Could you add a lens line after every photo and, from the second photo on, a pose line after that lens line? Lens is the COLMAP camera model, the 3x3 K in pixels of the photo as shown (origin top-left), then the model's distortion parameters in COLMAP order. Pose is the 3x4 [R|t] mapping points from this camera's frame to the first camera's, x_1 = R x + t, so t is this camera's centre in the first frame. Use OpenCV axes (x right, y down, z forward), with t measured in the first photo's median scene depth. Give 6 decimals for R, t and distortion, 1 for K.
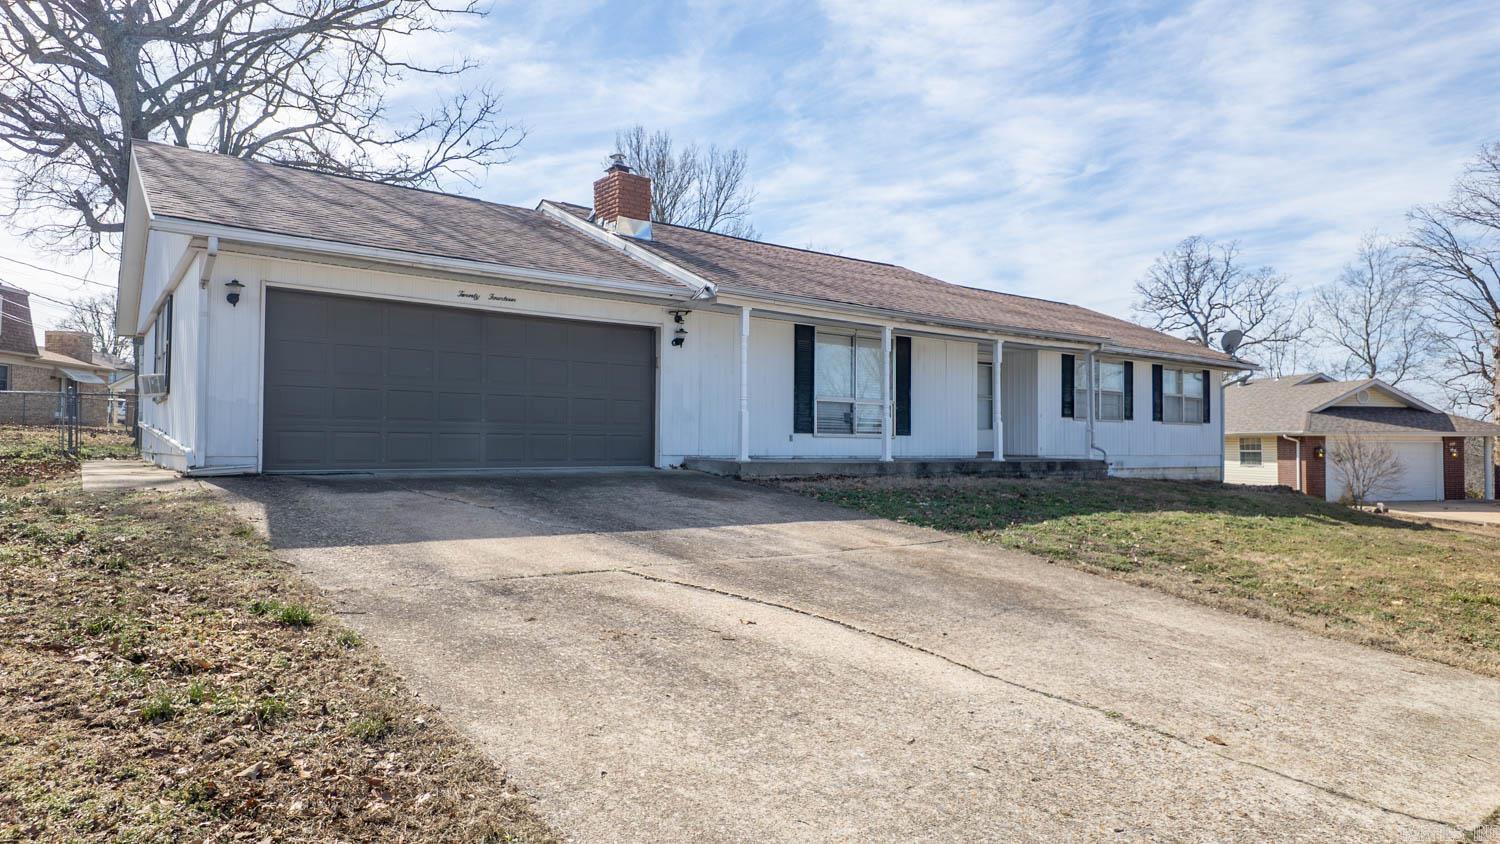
lens RADIAL K [[770.1, 0, 748.0], [0, 770.1, 419.9], [0, 0, 1]] dist [-0.016613, -0.002640]
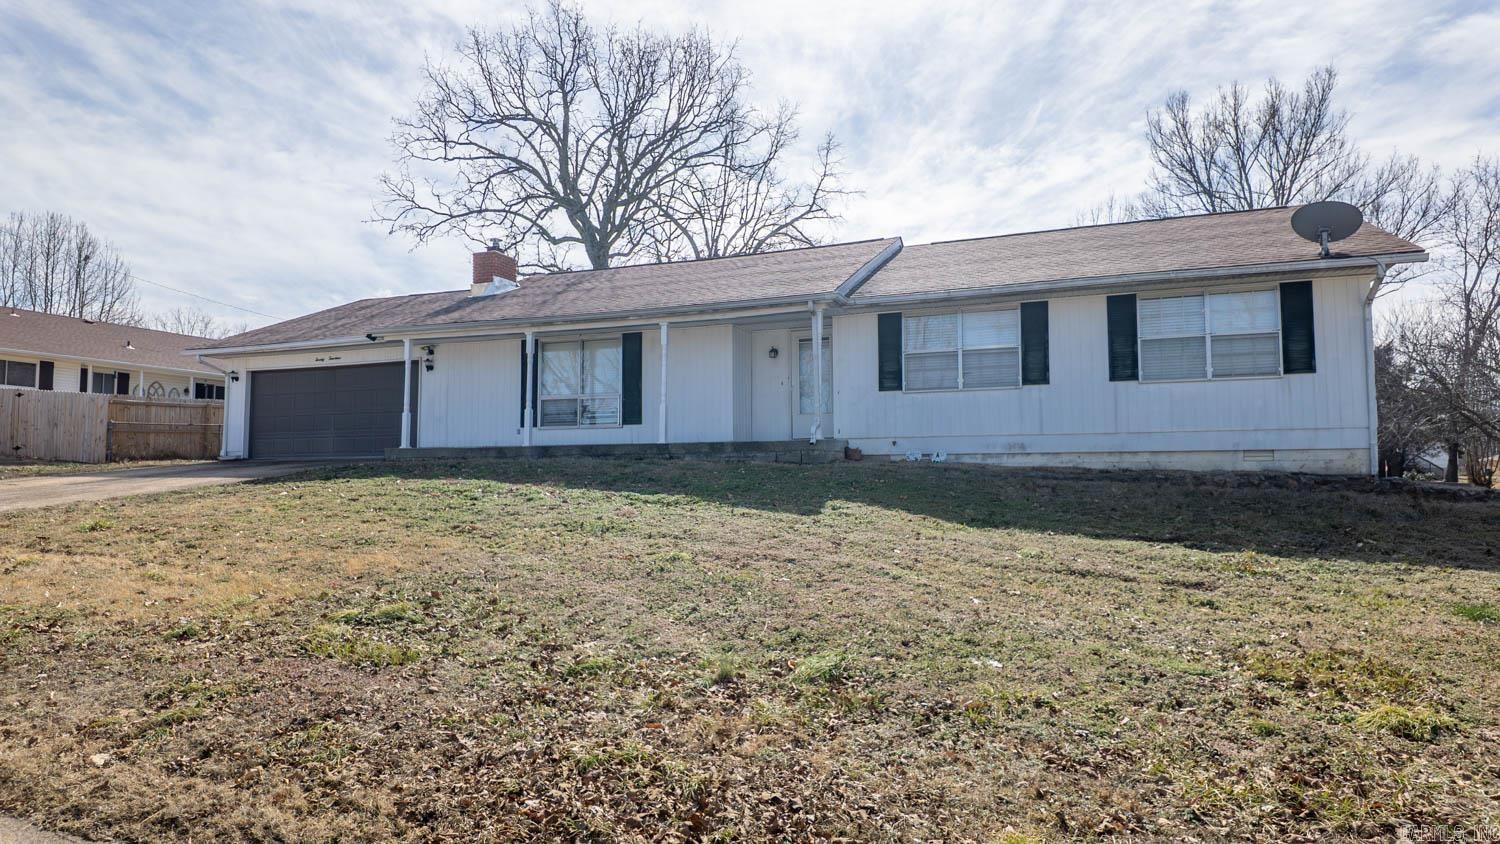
lens RADIAL K [[770.1, 0, 748.0], [0, 770.1, 419.9], [0, 0, 1]] dist [-0.016613, -0.002640]
pose [[0.624106, -0.052356, -0.779583, 1.161884], [0.044146, 0.998521, -0.031717, 0.057730], [0.780091, -0.014621, 0.625495, 0.451830]]
